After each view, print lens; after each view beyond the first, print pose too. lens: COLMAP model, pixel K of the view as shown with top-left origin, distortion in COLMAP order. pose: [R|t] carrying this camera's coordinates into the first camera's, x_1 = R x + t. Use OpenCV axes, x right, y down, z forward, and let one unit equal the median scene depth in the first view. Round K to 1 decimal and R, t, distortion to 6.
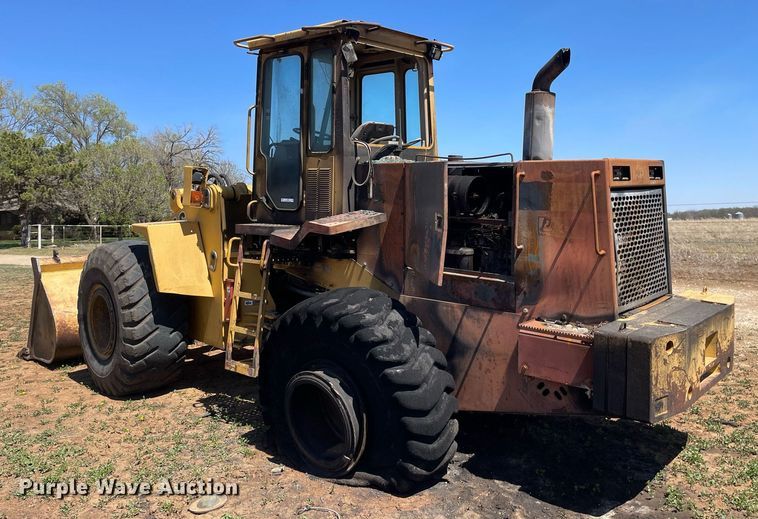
lens RADIAL K [[599.0, 0, 425.9], [0, 599.0, 213.5], [0, 0, 1]] dist [0.018613, -0.030021]
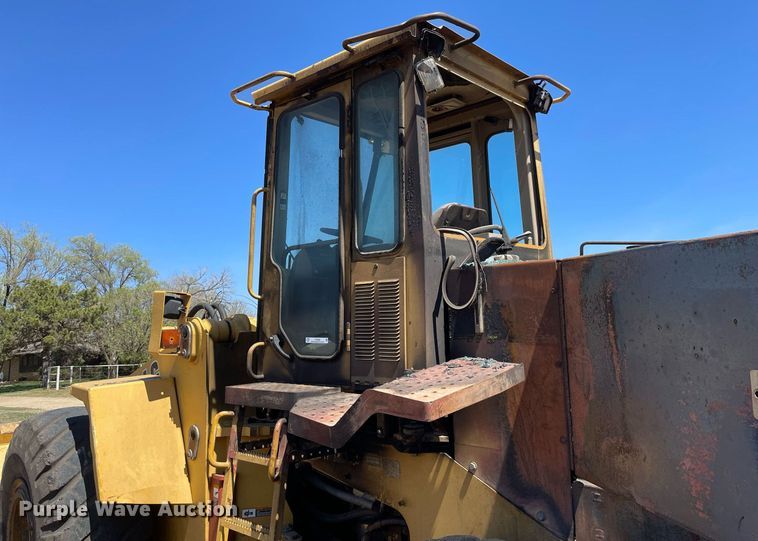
lens RADIAL K [[556.7, 0, 394.9], [0, 556.7, 252.7], [0, 0, 1]] dist [0.048233, -0.054768]
pose [[0.998423, -0.035162, -0.043760, -0.115682], [0.027602, 0.986284, -0.162734, -0.014337], [0.048882, 0.161269, 0.985699, 0.412211]]
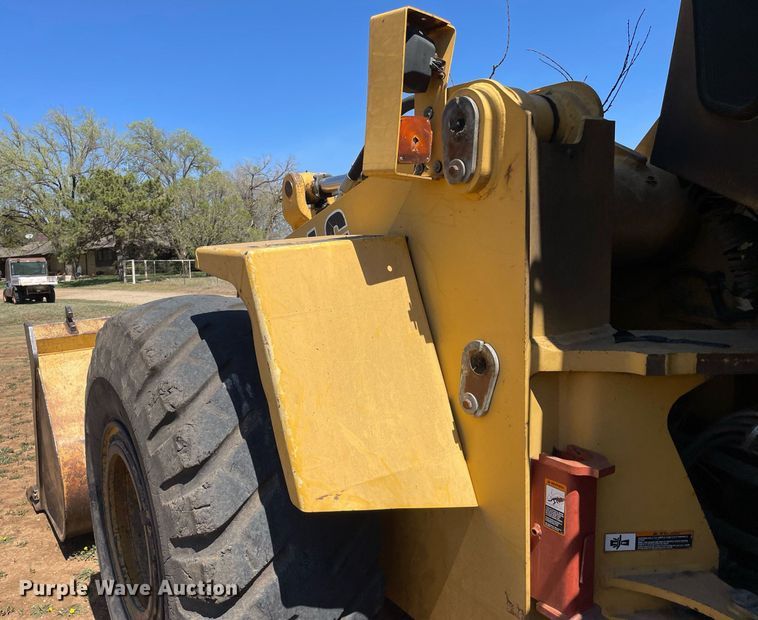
lens RADIAL K [[628.2, 0, 368.4], [0, 628.2, 285.7], [0, 0, 1]] dist [0.050005, -0.044123]
pose [[0.975317, -0.007723, -0.220675, -0.345193], [0.022668, 0.997610, 0.065273, 0.018749], [0.219643, -0.068664, 0.973161, 0.729499]]
